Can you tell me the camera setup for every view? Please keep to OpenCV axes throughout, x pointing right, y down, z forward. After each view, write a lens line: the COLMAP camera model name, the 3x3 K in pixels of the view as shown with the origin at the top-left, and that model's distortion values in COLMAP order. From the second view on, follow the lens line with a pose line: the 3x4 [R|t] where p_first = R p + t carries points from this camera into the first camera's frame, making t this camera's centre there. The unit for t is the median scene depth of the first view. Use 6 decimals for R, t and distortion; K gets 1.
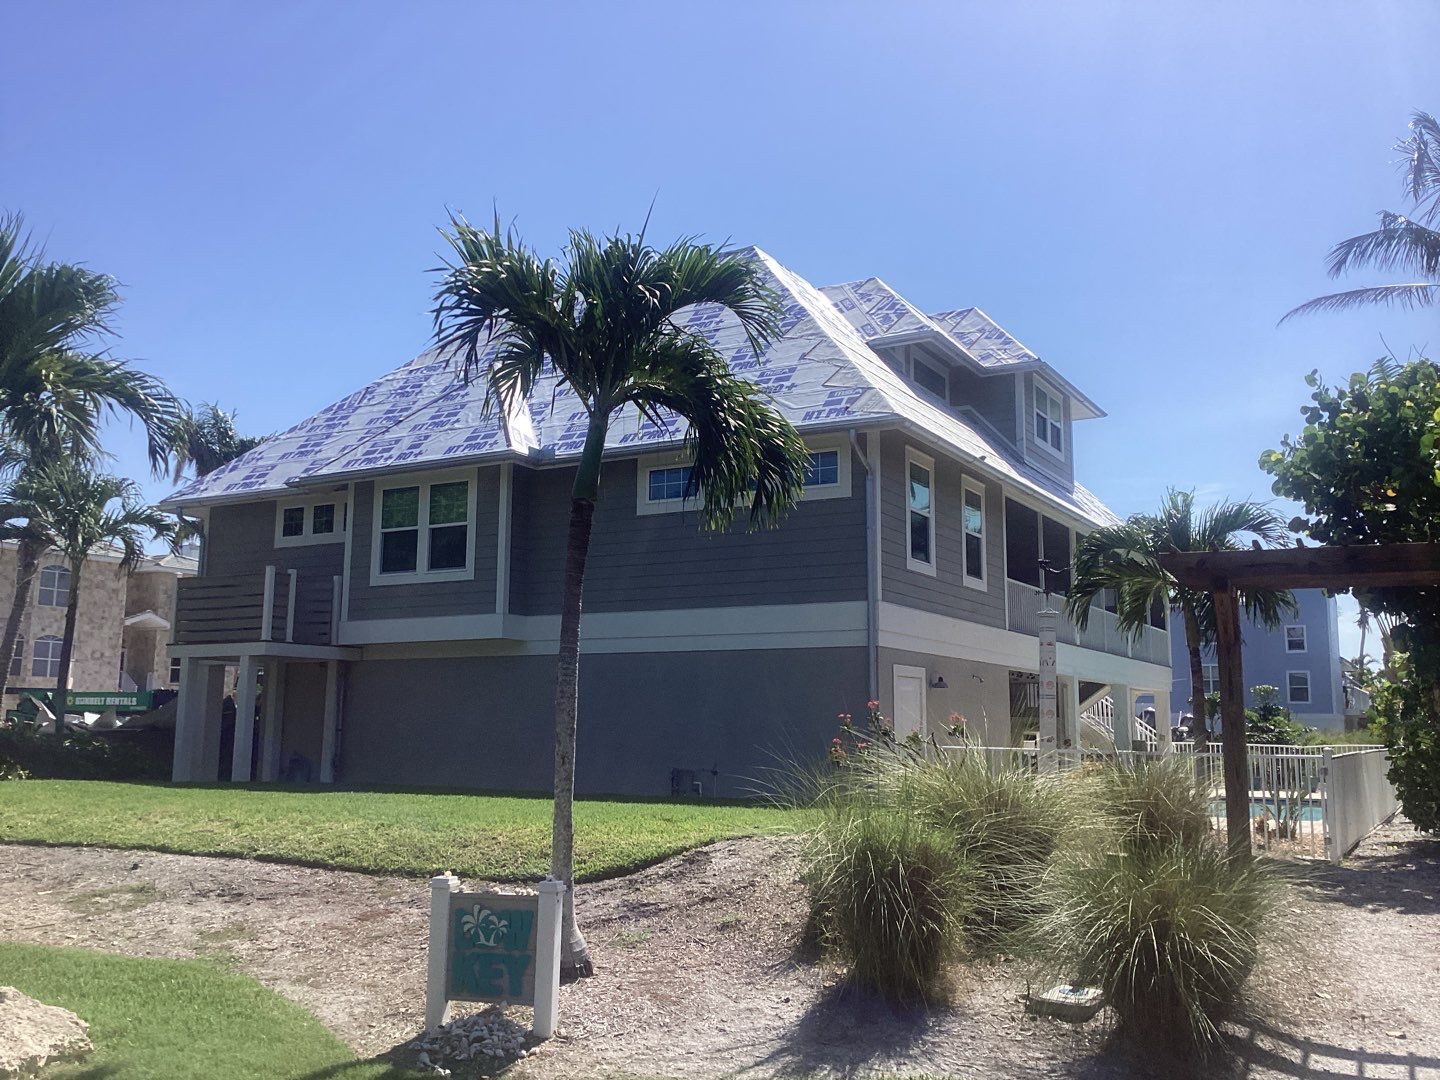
lens RADIAL K [[1288.4, 0, 720.0], [0, 1288.4, 540.0], [0, 0, 1]] dist [0.105880, -0.194405]
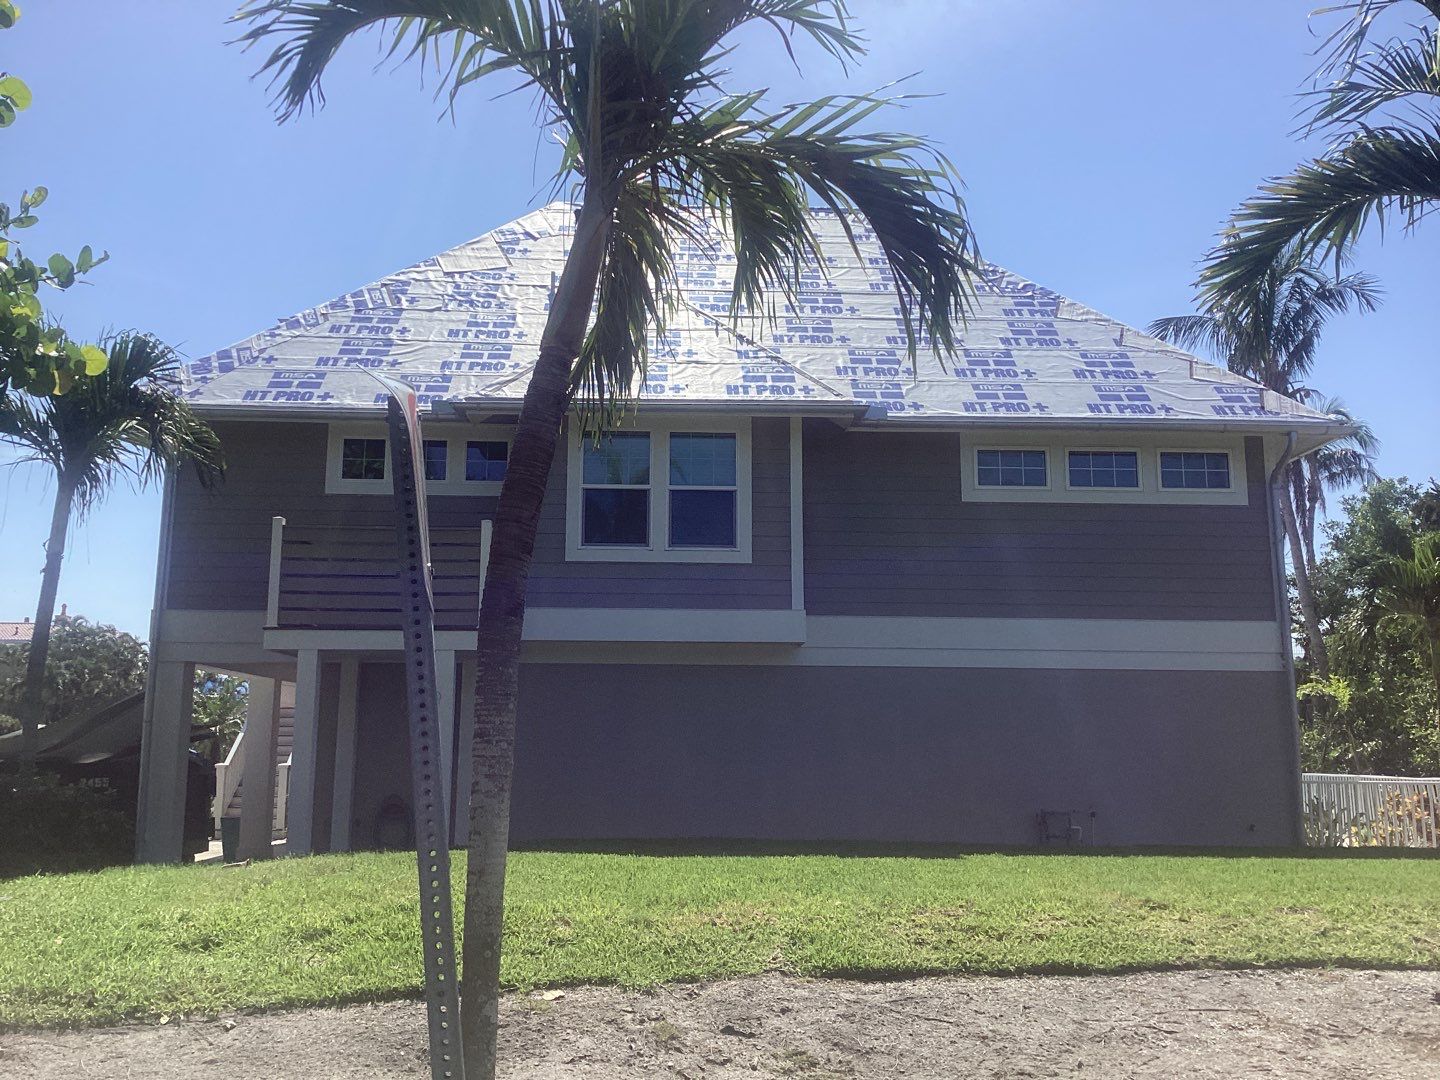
lens RADIAL K [[1288.4, 0, 720.0], [0, 1288.4, 540.0], [0, 0, 1]] dist [0.105880, -0.194405]
pose [[0.843279, 0.084371, 0.530812, -0.594487], [-0.077169, 0.996376, -0.035777, 0.044306], [-0.531907, -0.010792, 0.846734, 0.366464]]
